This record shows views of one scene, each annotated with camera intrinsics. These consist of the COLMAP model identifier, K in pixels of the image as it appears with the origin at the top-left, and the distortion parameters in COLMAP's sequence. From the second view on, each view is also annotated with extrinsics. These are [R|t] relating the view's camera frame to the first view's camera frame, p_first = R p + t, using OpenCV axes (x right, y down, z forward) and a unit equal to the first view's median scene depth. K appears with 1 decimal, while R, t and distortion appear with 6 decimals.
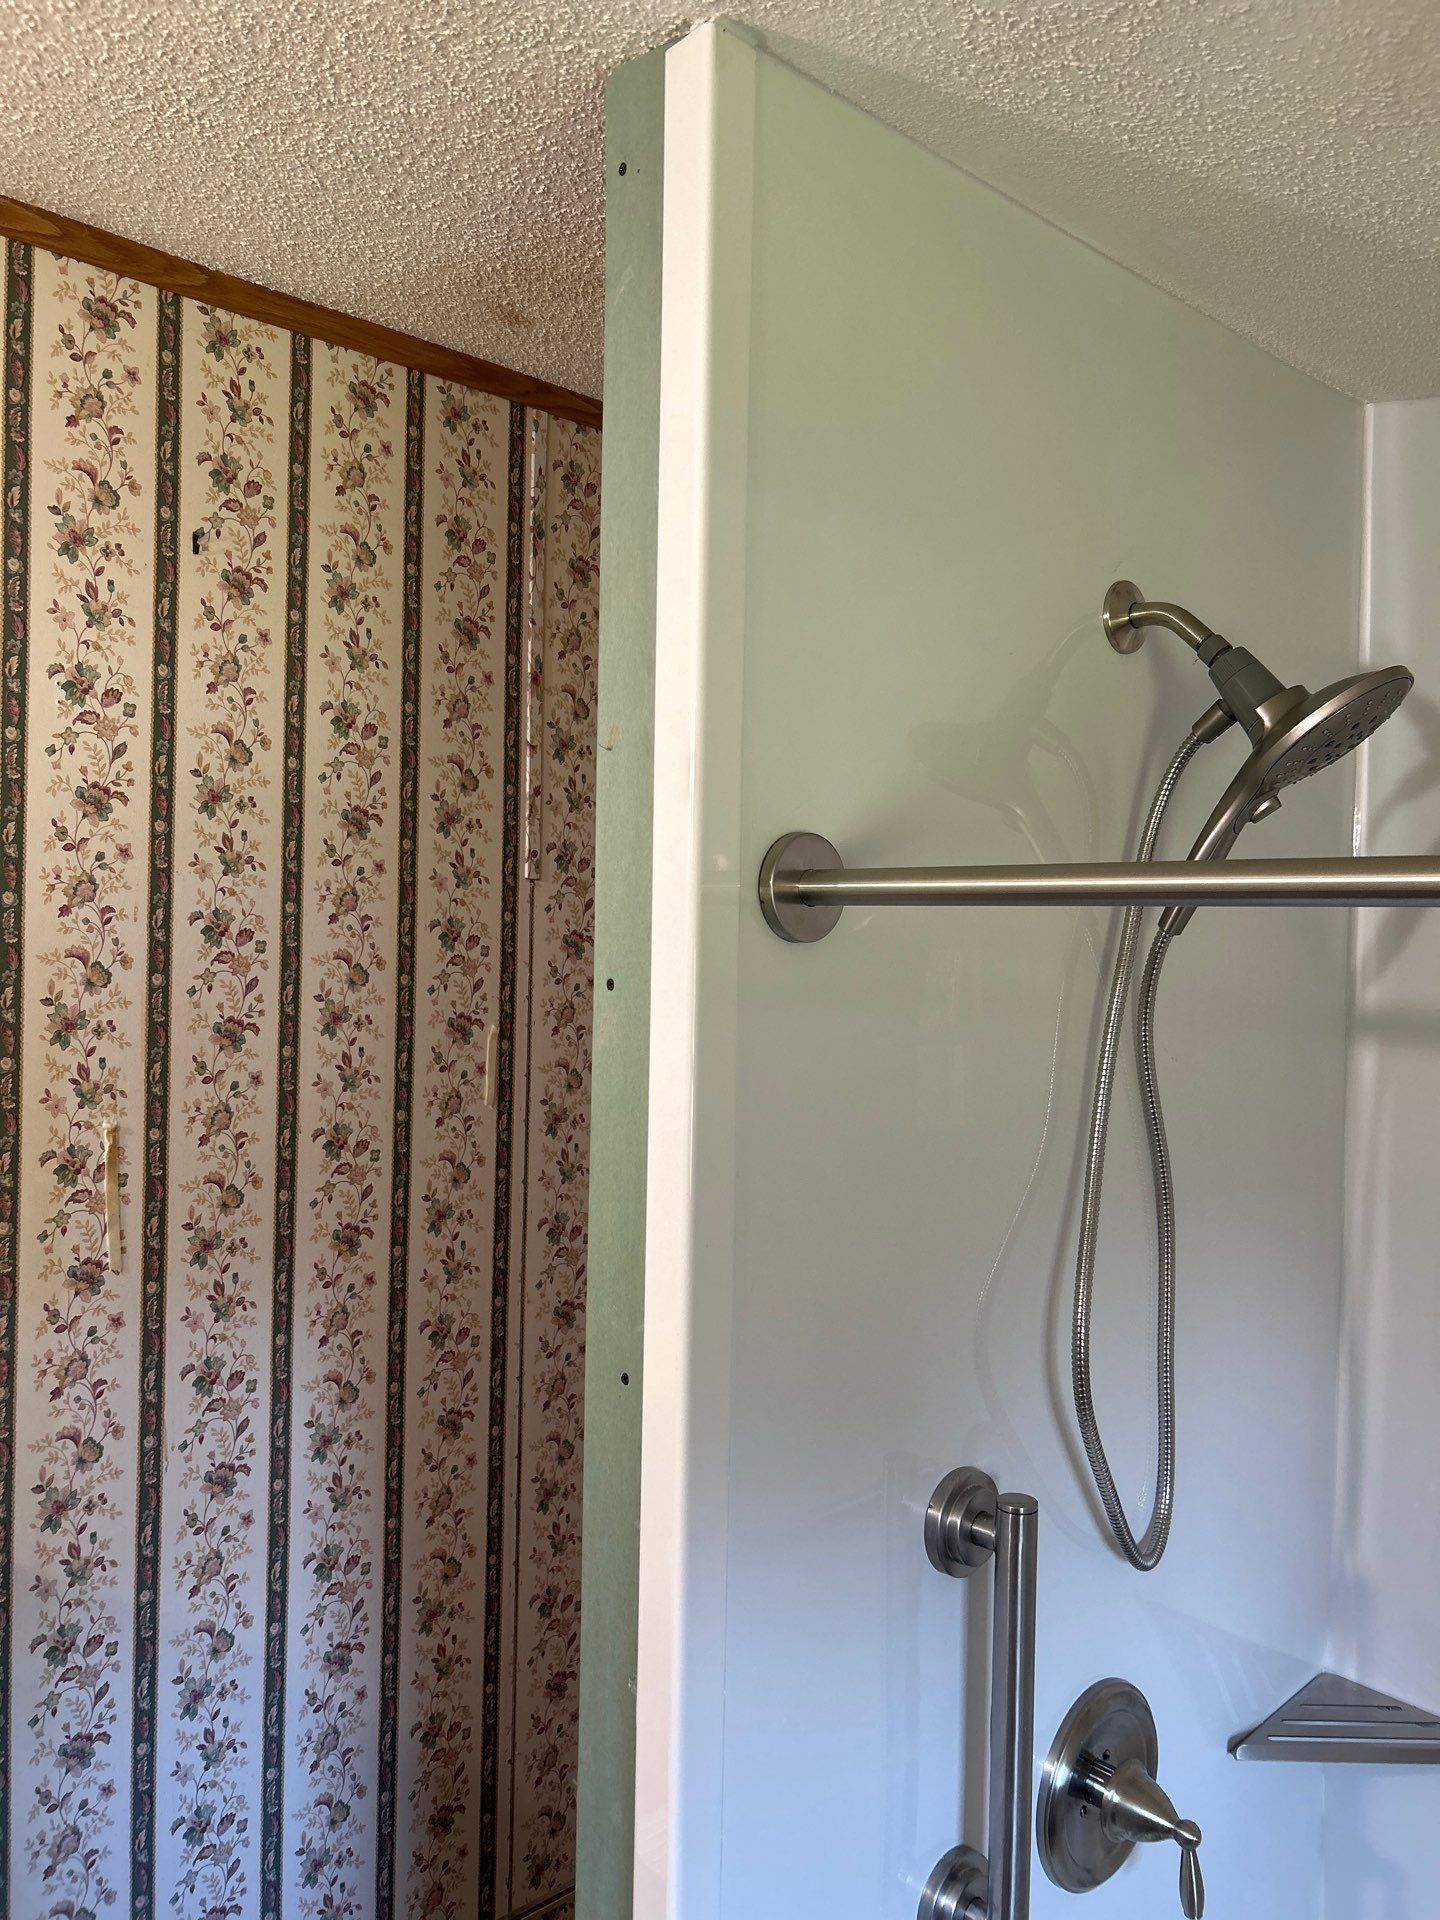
lens RADIAL K [[1432.5, 0, 715.0], [0, 1432.5, 966.6], [0, 0, 1]] dist [0.013636, 0.000054]
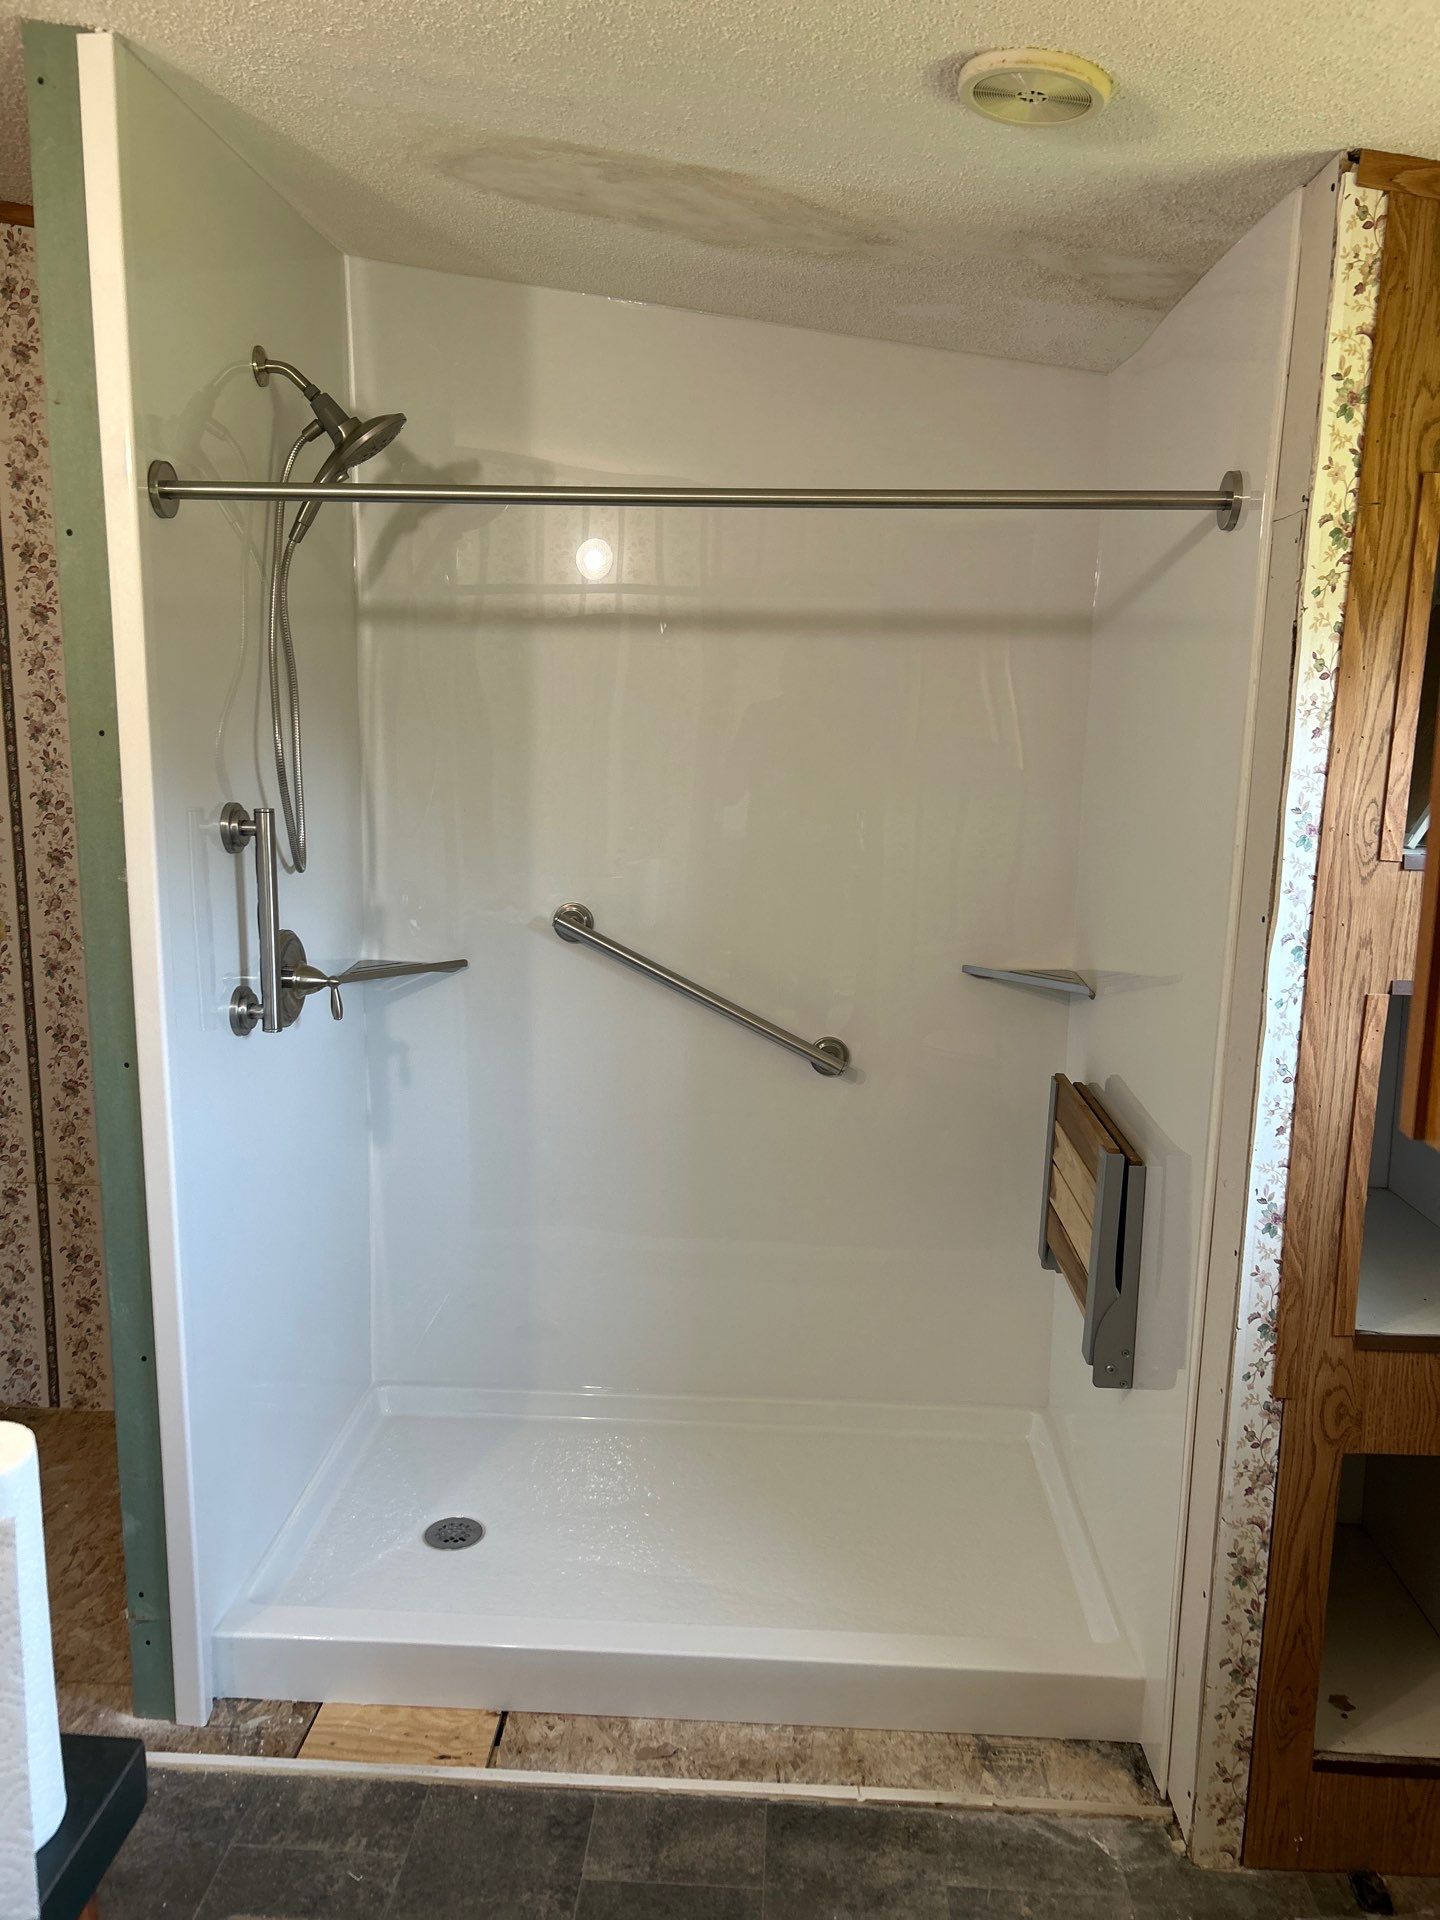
lens RADIAL K [[1432.5, 0, 718.9], [0, 1432.5, 967.6], [0, 0, 1]] dist [0.013636, 0.000054]
pose [[0.717383, -0.134257, 0.683620, -0.714843], [0.010336, 0.983199, 0.182245, 0.205058], [-0.696602, -0.123673, 0.706718, -0.896065]]
